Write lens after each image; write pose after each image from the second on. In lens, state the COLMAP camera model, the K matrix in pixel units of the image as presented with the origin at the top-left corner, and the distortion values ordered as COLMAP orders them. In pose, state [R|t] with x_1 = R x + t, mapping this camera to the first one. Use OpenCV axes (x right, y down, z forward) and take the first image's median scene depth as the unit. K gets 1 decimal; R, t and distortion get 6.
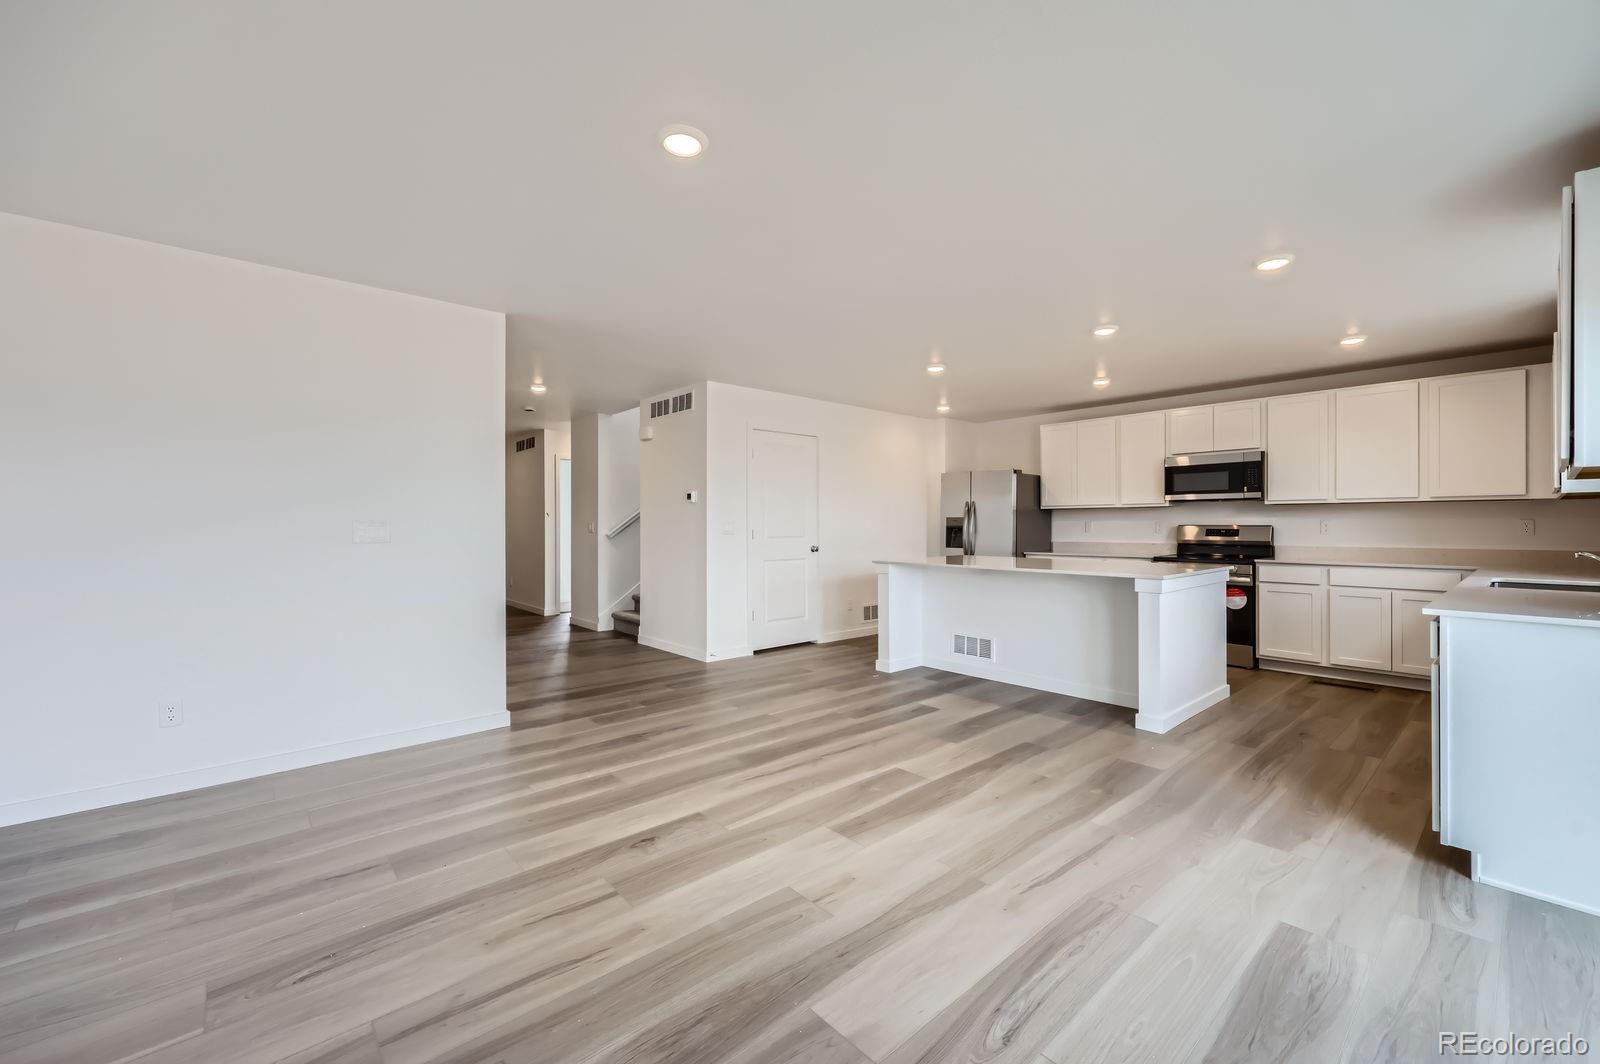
lens RADIAL K [[653.1, 0, 800.6], [0, 653.1, 527.3], [0, 0, 1]] dist [0.001432, -0.000242]
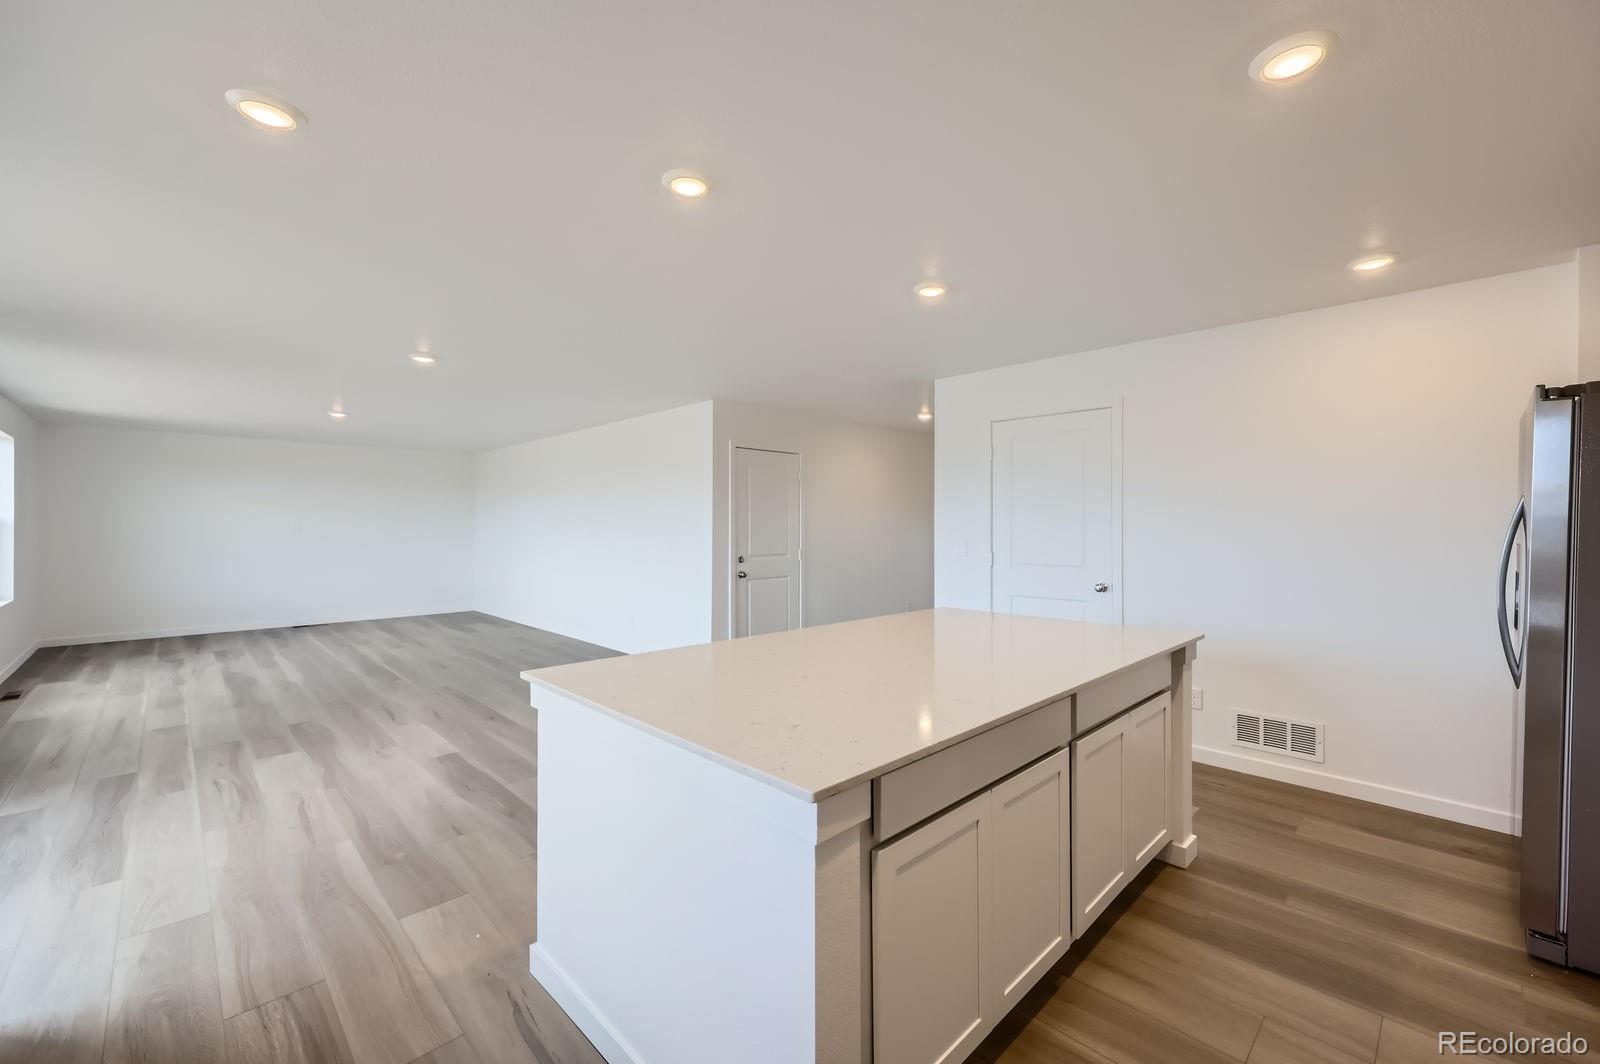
lens RADIAL K [[653.1, 0, 800.6], [0, 653.1, 527.3], [0, 0, 1]] dist [0.001432, -0.000242]
pose [[0.047375, 0.006421, -0.998857, 0.853727], [-0.006593, 0.999960, 0.006116, -0.035635], [0.998855, 0.006296, 0.047415, 0.934692]]
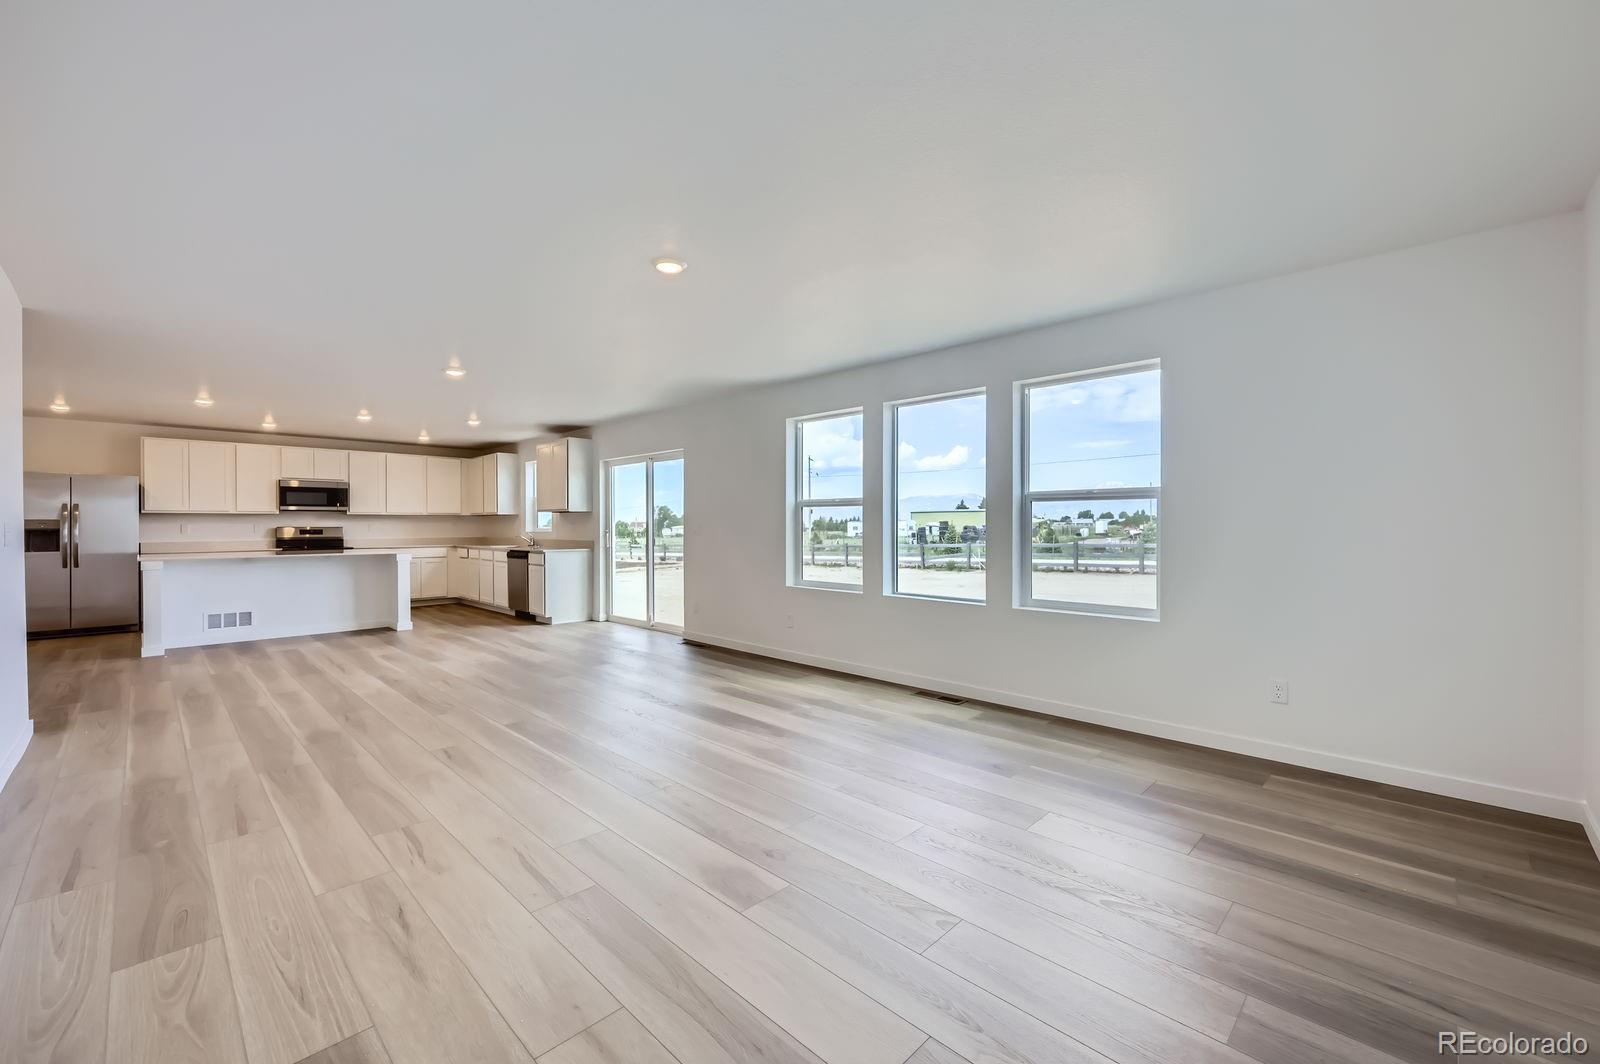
lens RADIAL K [[653.1, 0, 800.6], [0, 653.1, 527.3], [0, 0, 1]] dist [0.001432, -0.000242]
pose [[-0.068959, -0.001663, 0.997618, -1.212323], [0.007258, 0.999971, 0.002168, 0.003097], [-0.997593, 0.007391, -0.068945, -0.052009]]
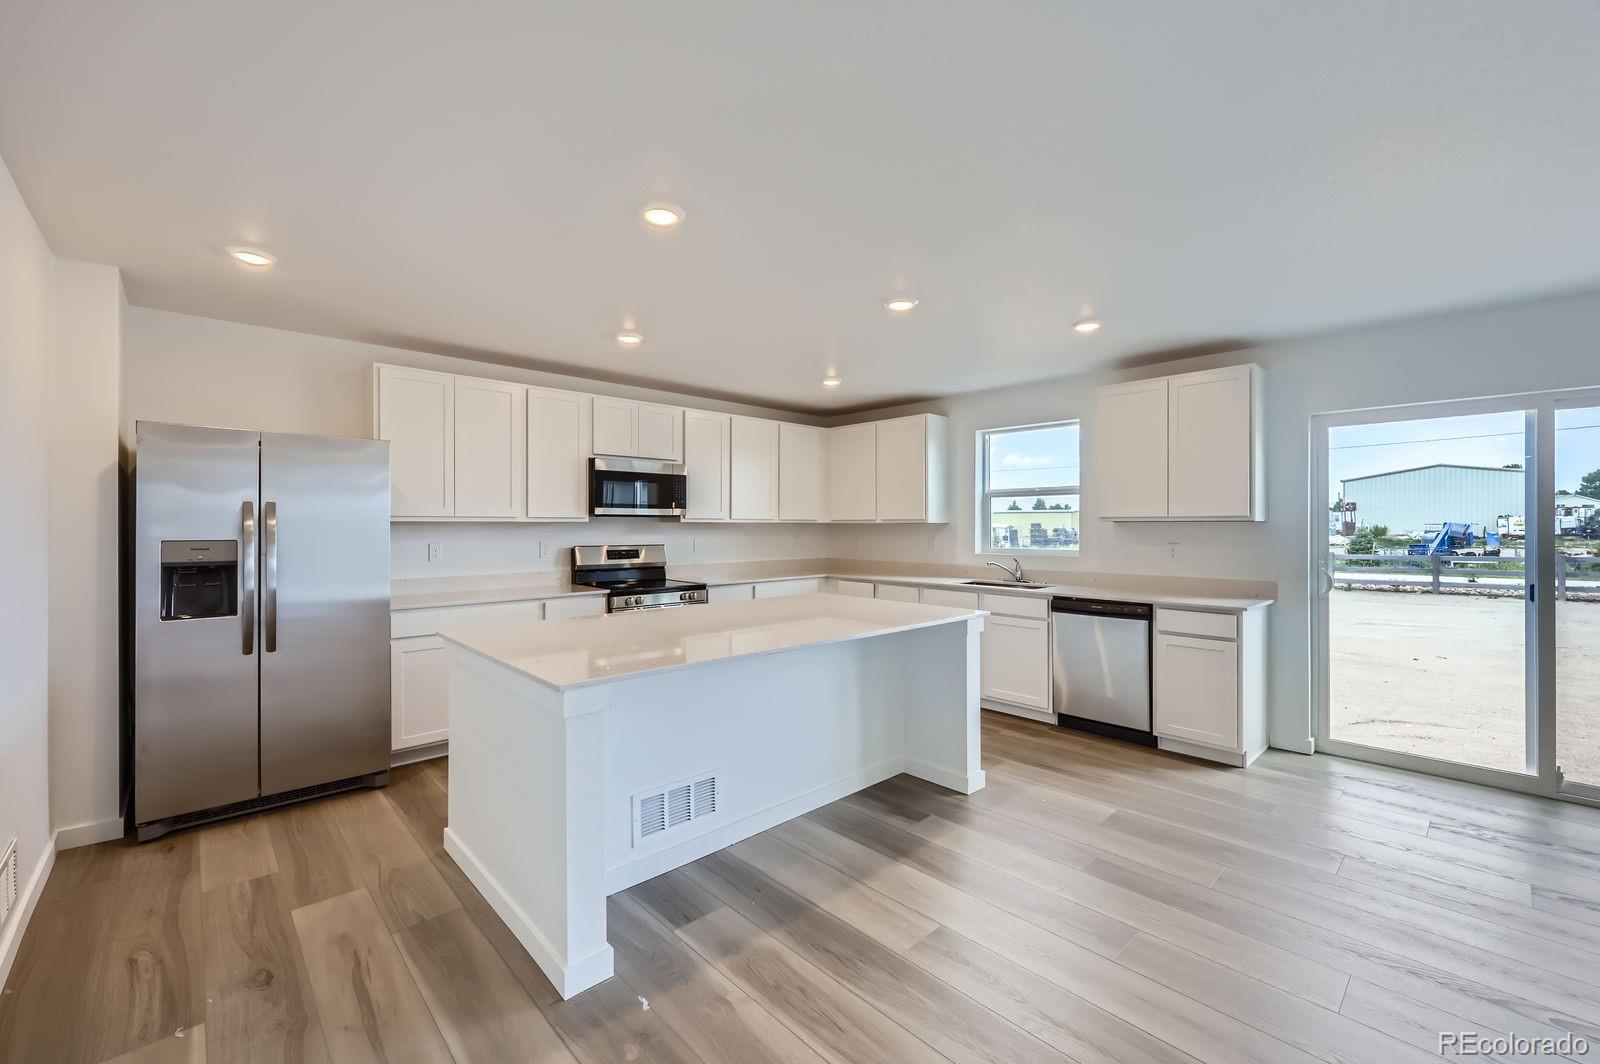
lens RADIAL K [[665.3, 0, 800.0], [0, 665.3, 532.0], [0, 0, 1]] dist [-0.001286, -0.000173]
pose [[-0.041357, -0.007819, 0.999114, -0.270794], [0.004867, 0.999956, 0.008027, -0.032948], [-0.999133, 0.005195, -0.041317, 1.012296]]
